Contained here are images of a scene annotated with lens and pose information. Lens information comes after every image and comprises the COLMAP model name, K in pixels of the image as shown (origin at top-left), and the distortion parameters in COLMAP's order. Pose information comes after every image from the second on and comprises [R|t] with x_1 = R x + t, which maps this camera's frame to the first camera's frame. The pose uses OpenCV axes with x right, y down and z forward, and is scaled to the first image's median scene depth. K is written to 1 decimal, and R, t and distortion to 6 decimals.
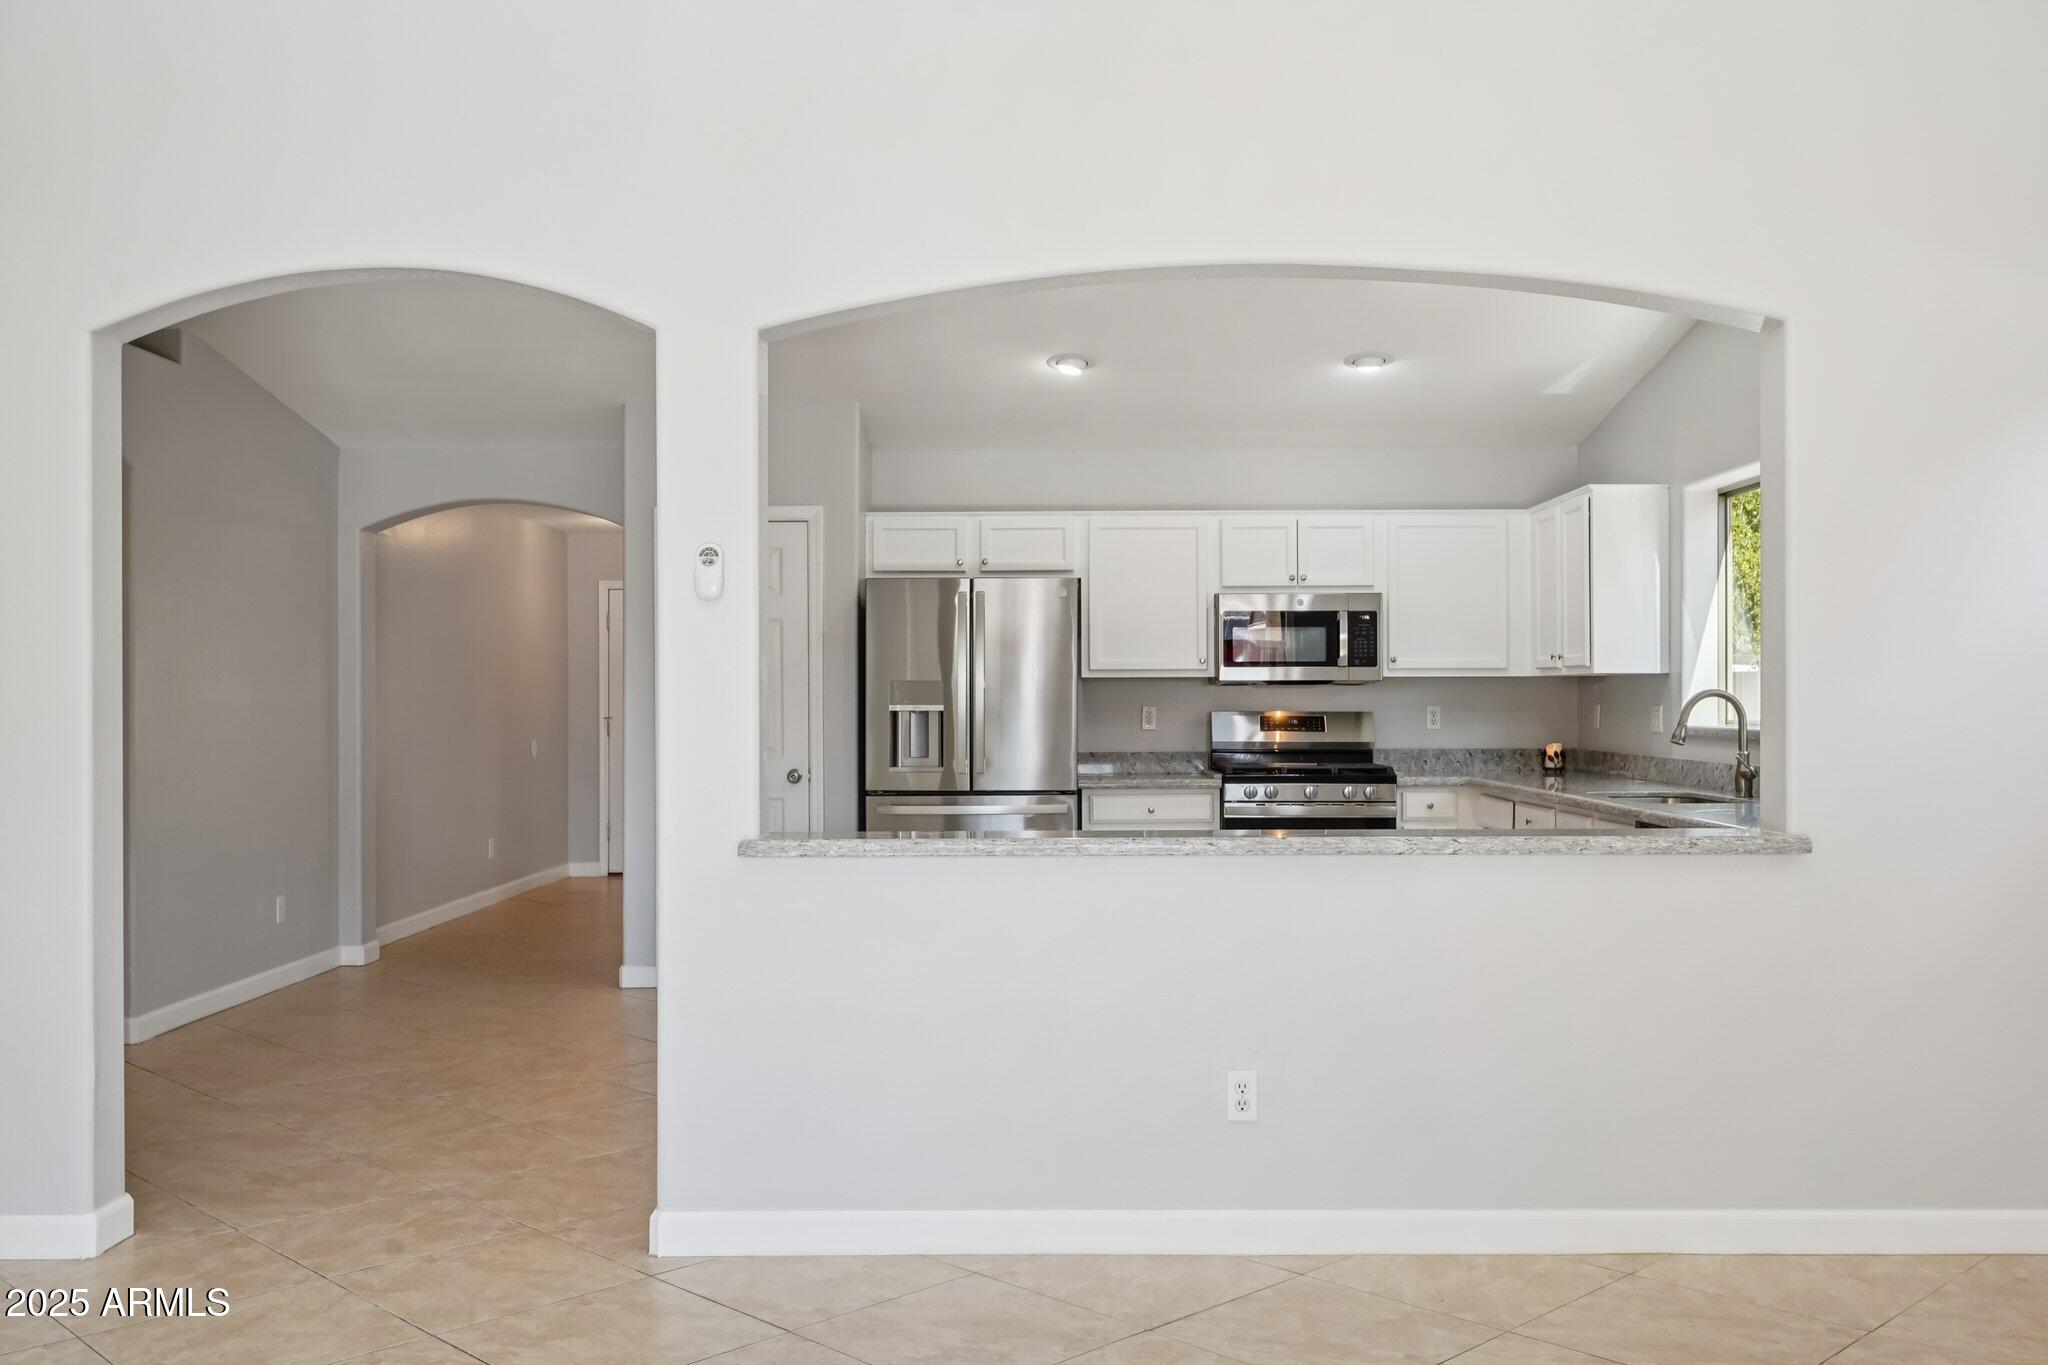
lens RADIAL K [[1839.6, 0, 1022.7], [0, 1839.6, 665.8], [0, 0, 1]] dist [0.002485, 0.007413]
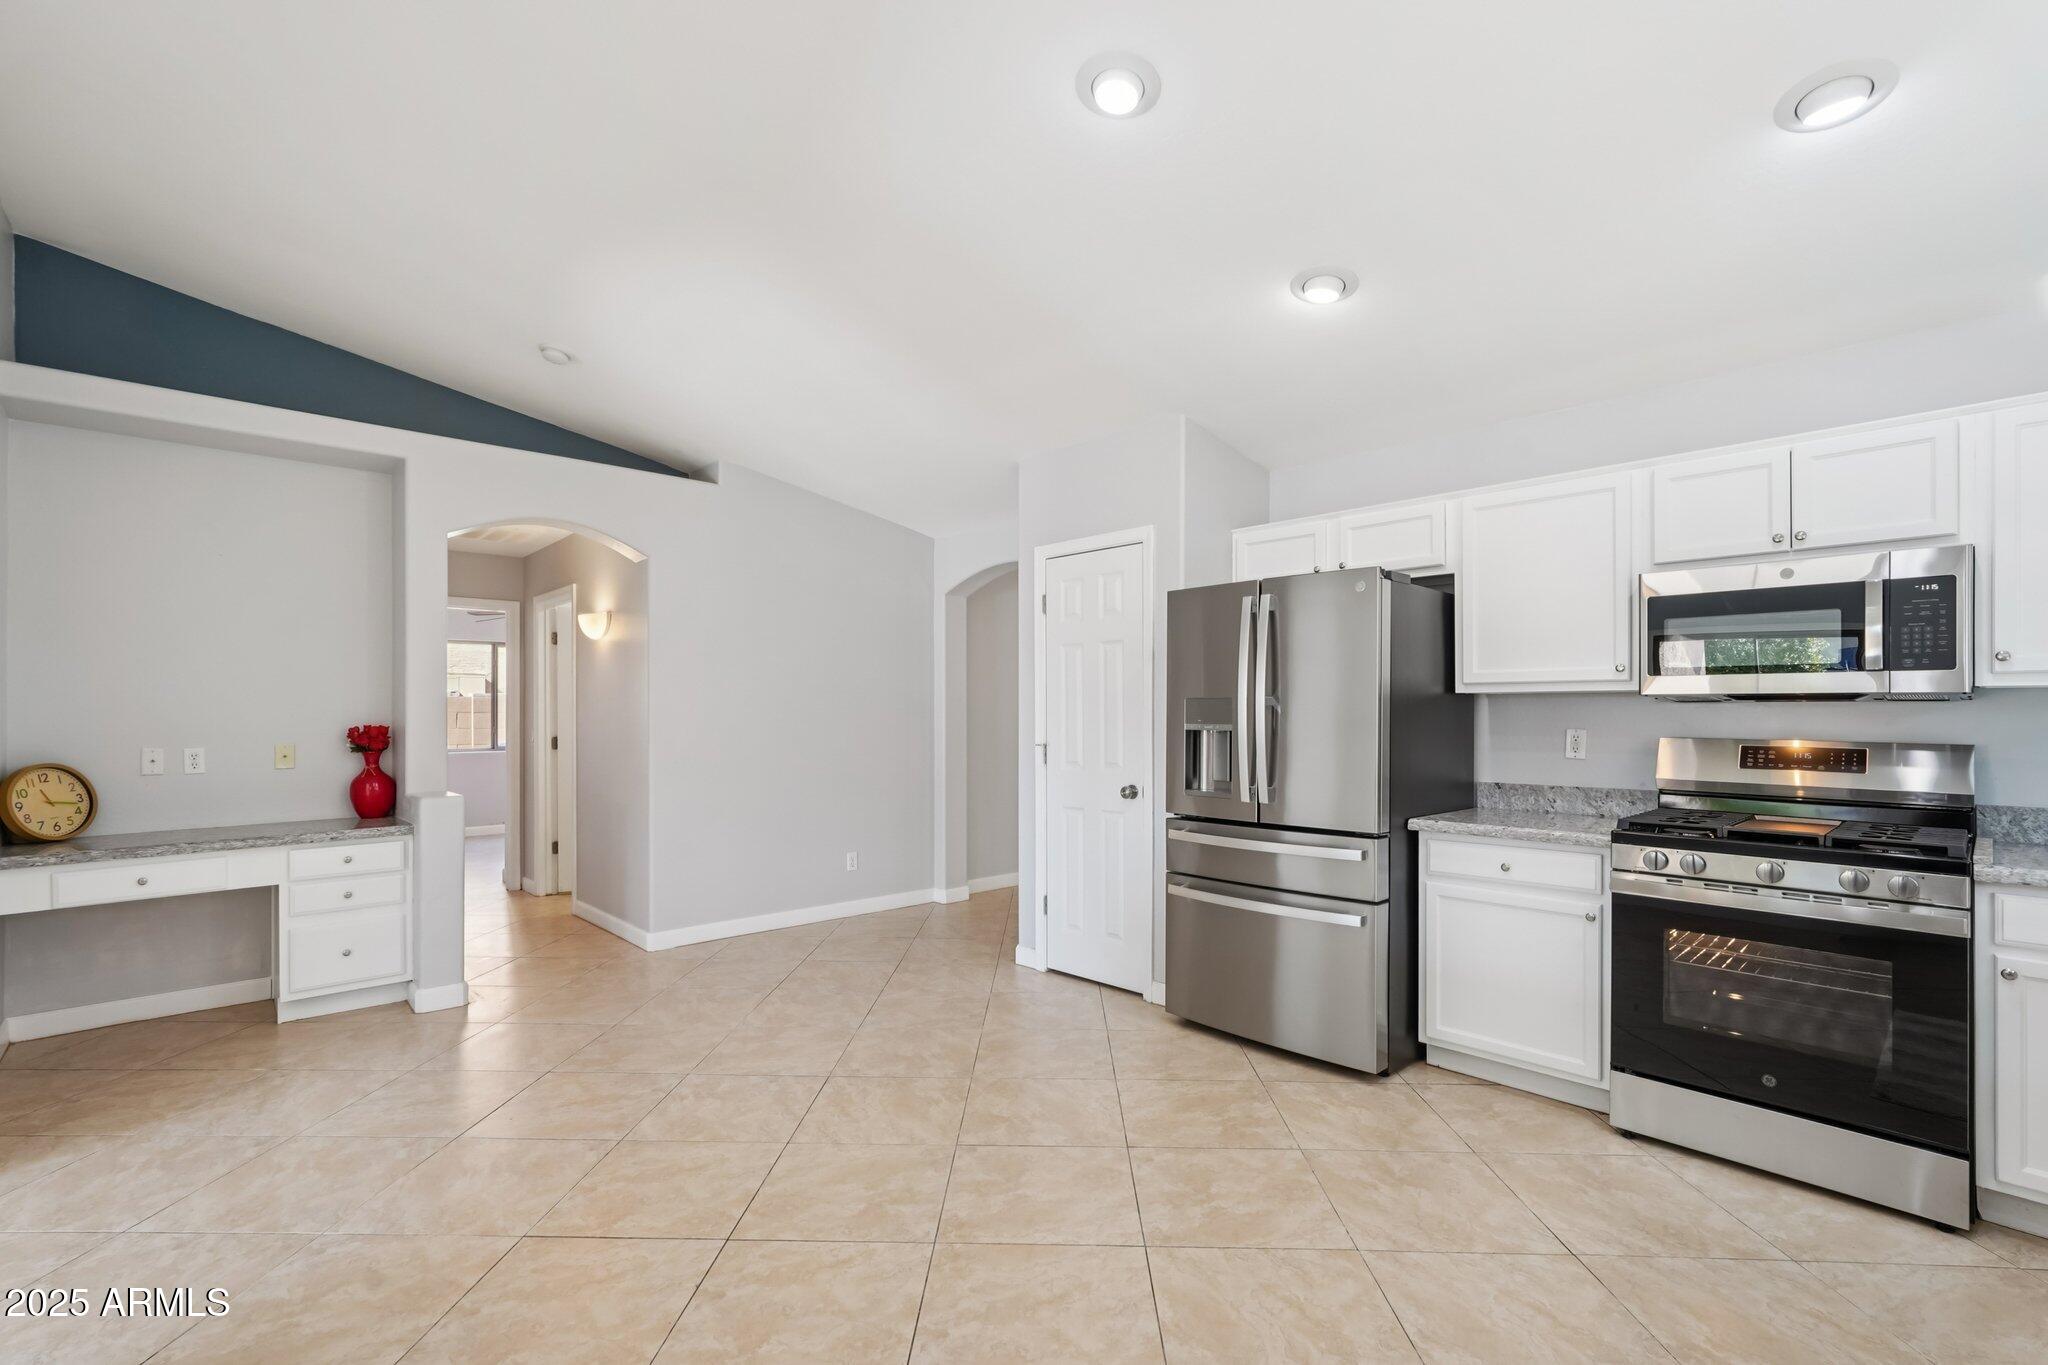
lens RADIAL K [[928.3, 0, 1029.1], [0, 928.3, 694.7], [0, 0, 1]] dist [-0.003249, 0.006175]
pose [[0.678311, -0.009351, -0.734715, 0.214192], [0.006411, 0.999956, -0.006809, 0.009038], [0.734747, -0.000092, 0.678342, 0.591523]]
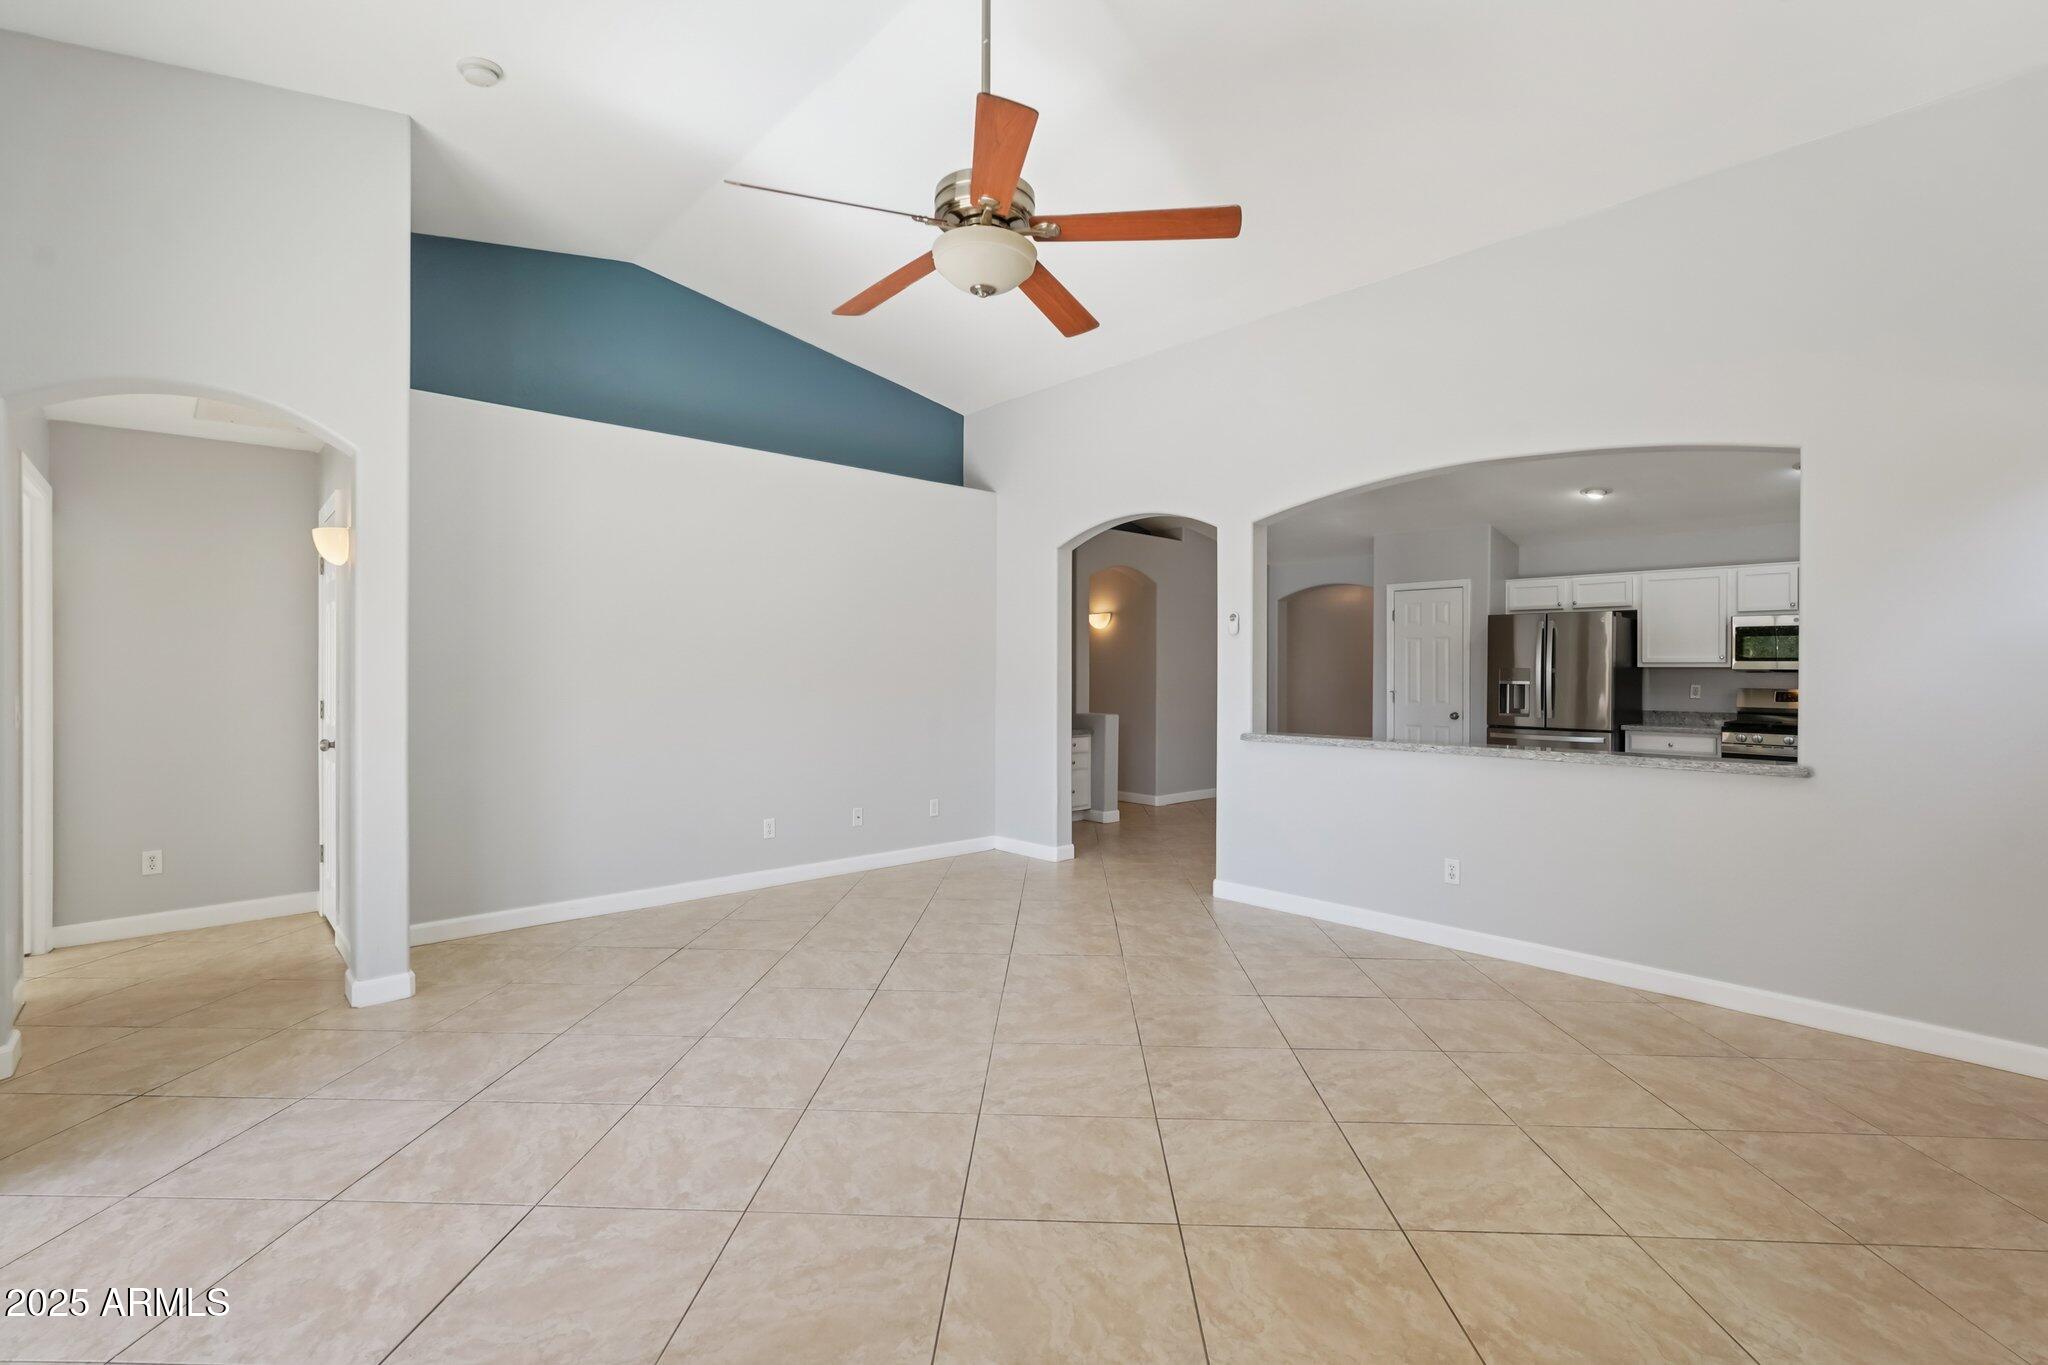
lens RADIAL K [[928.3, 0, 1031.4], [0, 928.3, 669.3], [0, 0, 1]] dist [-0.003249, 0.006175]
pose [[0.695366, 0.008931, -0.718600, 0.273049], [-0.000158, 0.999925, 0.012275, -0.002165], [0.718656, -0.008422, 0.695315, -0.028058]]
